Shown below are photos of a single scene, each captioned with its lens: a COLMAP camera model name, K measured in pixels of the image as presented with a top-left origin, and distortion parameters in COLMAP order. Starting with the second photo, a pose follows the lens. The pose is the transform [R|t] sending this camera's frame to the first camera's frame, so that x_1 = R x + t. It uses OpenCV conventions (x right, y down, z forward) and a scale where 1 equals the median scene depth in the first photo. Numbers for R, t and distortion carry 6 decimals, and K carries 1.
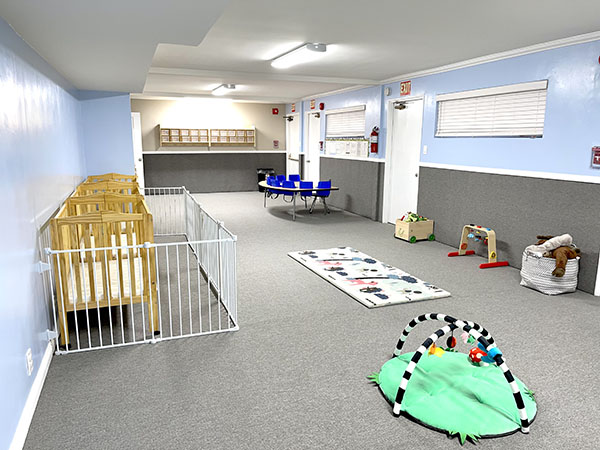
lens RADIAL K [[451.7, 0, 298.0], [0, 451.7, 226.5], [0, 0, 1]] dist [0.096581, -0.139070]
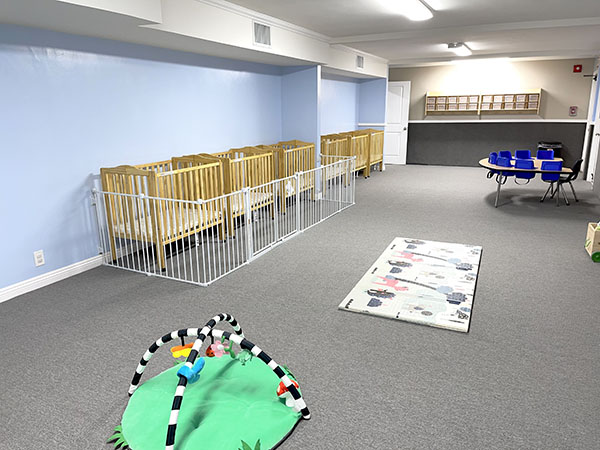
lens RADIAL K [[451.7, 0, 298.0], [0, 451.7, 226.5], [0, 0, 1]] dist [0.096581, -0.139070]
pose [[0.683286, 0.173167, -0.709319, 0.247214], [-0.125682, 0.984863, 0.119367, -0.023623], [0.719253, 0.007587, 0.694707, 0.126698]]
